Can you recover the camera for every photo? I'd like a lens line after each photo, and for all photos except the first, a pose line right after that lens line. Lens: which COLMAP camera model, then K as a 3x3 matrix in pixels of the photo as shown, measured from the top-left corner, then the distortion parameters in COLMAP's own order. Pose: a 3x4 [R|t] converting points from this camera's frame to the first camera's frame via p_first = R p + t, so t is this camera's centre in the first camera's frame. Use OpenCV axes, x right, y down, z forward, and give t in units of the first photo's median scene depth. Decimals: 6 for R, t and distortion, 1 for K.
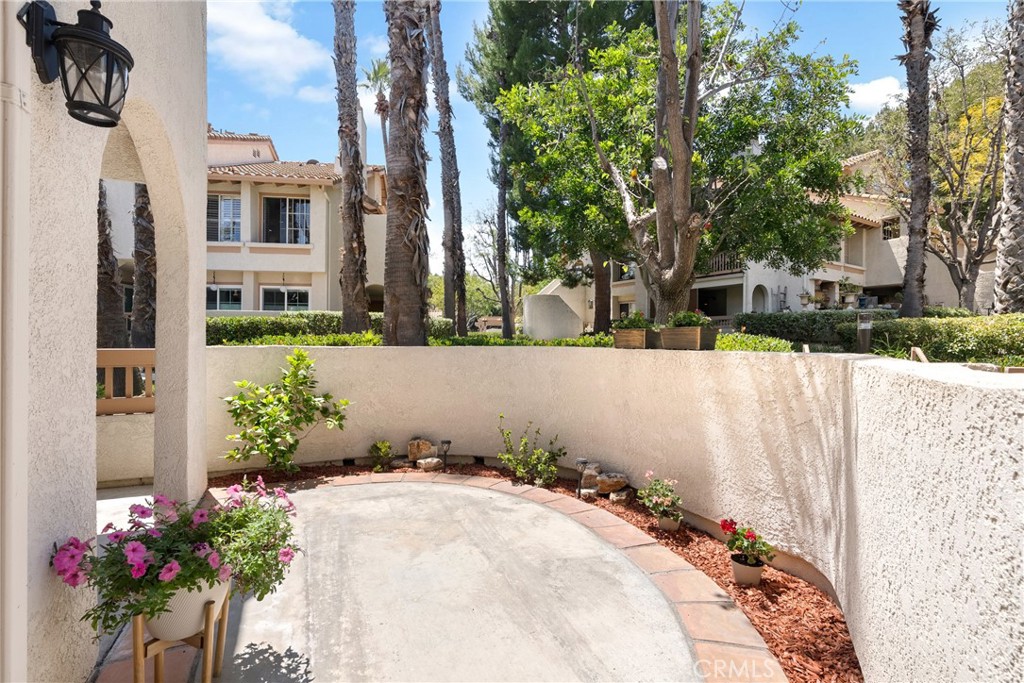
lens RADIAL K [[467.7, 0, 504.8], [0, 467.7, 340.1], [0, 0, 1]] dist [-0.006854, 0.002228]
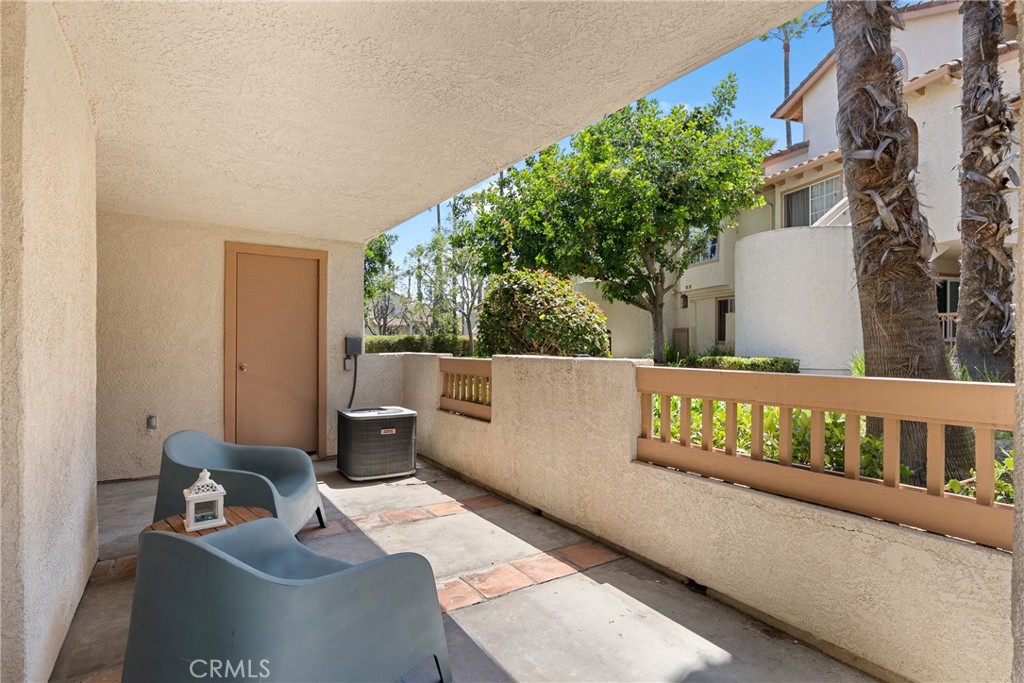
lens RADIAL K [[506.1, 0, 504.6], [0, 506.1, 342.1], [0, 0, 1]] dist [0.003275, 0.001273]
pose [[0.162333, -0.005511, -0.986721, -0.163994], [-0.005859, 0.999961, -0.006549, -0.004216], [0.986719, 0.006845, 0.162295, 0.213091]]
